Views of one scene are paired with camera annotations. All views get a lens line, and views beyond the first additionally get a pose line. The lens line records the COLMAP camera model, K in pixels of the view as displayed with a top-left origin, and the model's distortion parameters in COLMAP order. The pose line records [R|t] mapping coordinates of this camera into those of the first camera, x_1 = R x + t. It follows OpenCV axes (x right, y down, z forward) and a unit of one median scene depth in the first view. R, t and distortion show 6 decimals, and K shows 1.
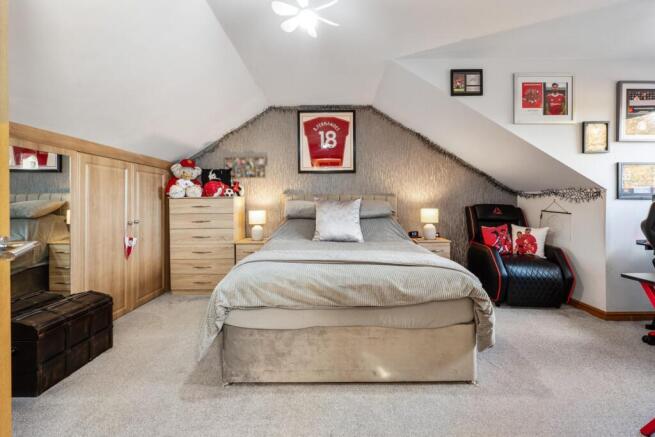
lens RADIAL K [[268.5, 0, 329.4], [0, 268.5, 212.8], [0, 0, 1]] dist [0.001927, 0.000023]
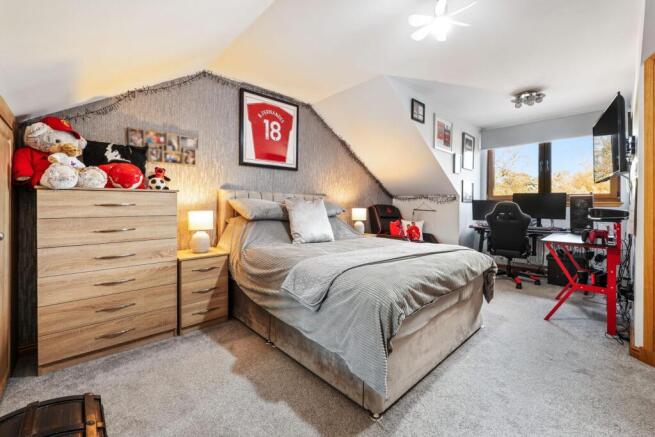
lens RADIAL K [[268.5, 0, 329.7], [0, 268.5, 215.1], [0, 0, 1]] dist [0.001927, 0.000023]
pose [[0.736219, -0.018594, 0.676488, -0.477174], [0.018316, 0.999804, 0.007547, 0.003384], [-0.676496, 0.006835, 0.736415, 0.222171]]
